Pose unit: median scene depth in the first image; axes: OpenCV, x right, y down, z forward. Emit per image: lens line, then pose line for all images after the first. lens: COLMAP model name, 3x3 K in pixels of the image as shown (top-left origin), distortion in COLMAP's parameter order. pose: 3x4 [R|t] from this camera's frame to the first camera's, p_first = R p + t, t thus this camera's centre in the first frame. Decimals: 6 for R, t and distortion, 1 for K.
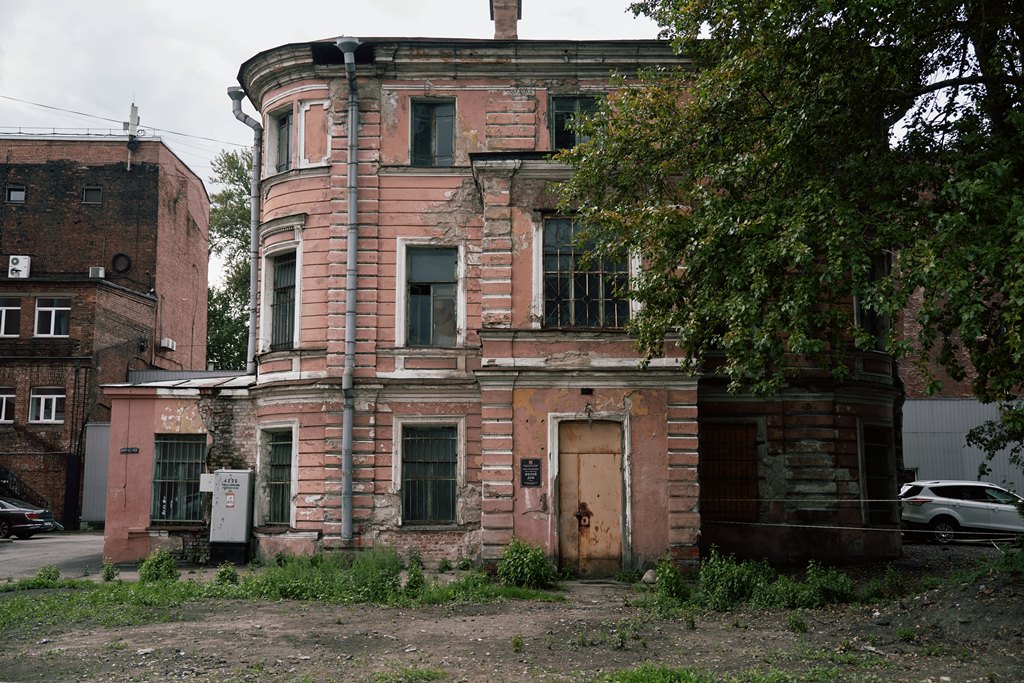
lens RADIAL K [[1055.4, 0, 512.0], [0, 1055.4, 341.5], [0, 0, 1]] dist [0.007864, 0.000792]
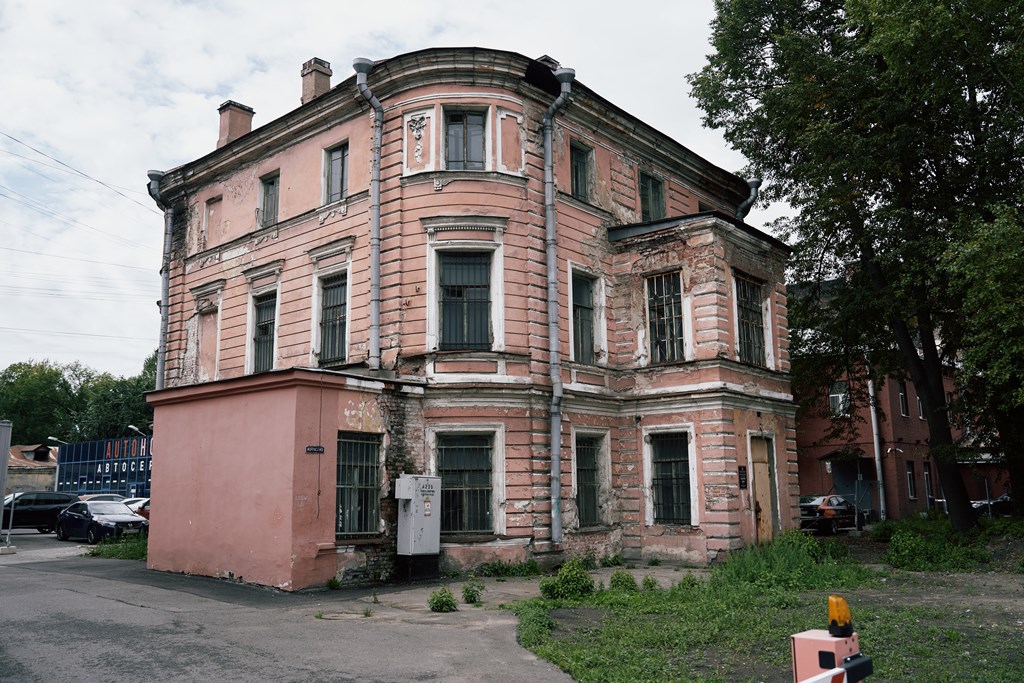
lens RADIAL K [[843.9, 0, 512.0], [0, 843.9, 341.5], [0, 0, 1]] dist [-0.075793, -0.000173]
pose [[0.671582, 0.125539, 0.730217, -0.768407], [-0.086982, 0.992085, -0.090562, 0.067515], [-0.735807, -0.002696, 0.677186, 0.458385]]
